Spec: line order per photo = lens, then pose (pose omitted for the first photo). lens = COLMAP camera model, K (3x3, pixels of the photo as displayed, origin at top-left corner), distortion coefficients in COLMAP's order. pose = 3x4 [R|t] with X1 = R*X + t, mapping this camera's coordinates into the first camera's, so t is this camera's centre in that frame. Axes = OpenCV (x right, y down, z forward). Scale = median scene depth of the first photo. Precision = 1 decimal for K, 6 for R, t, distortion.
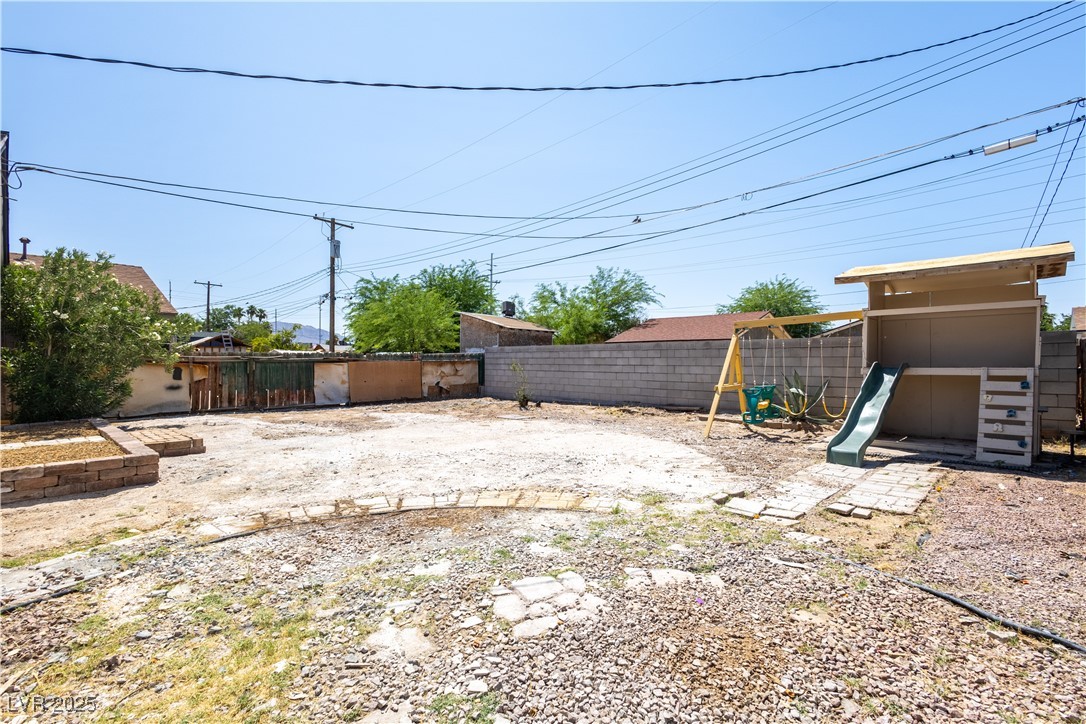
lens RADIAL K [[501.6, 0, 542.9], [0, 501.6, 364.2], [0, 0, 1]] dist [0.012840, -0.000247]
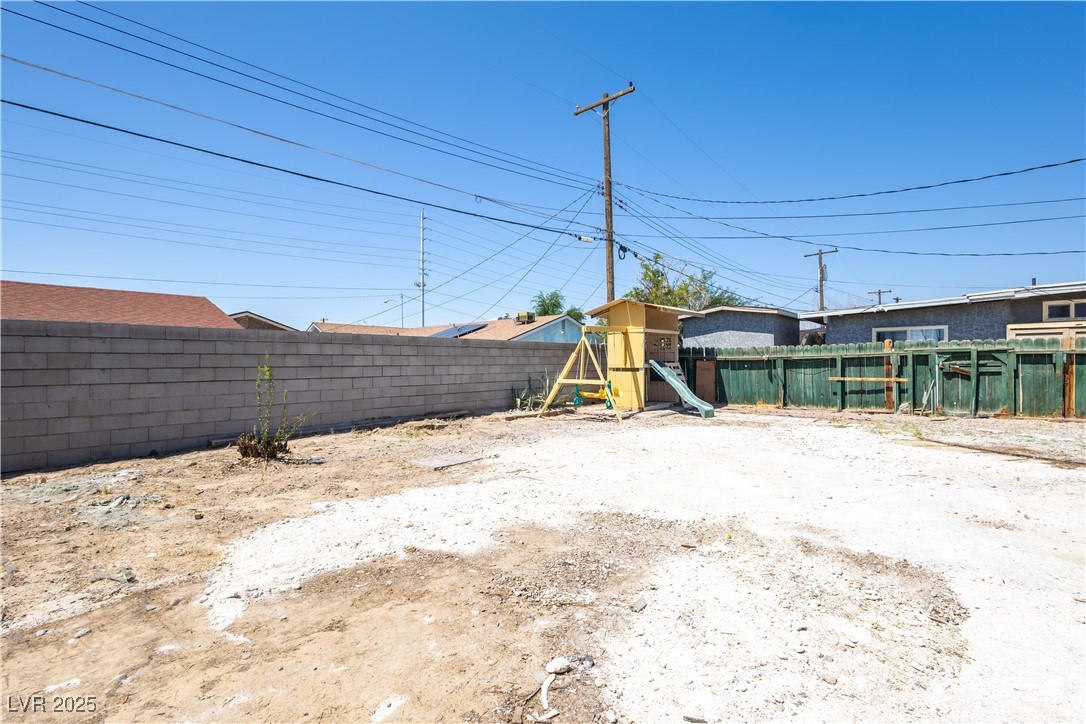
lens RADIAL K [[501.6, 0, 547.1], [0, 501.6, 359.8], [0, 0, 1]] dist [0.012840, -0.000247]
pose [[-0.061635, 0.003926, 0.998091, -0.583803], [0.010994, 0.999934, -0.003255, -0.002327], [-0.998038, 0.010772, -0.061675, 0.857702]]
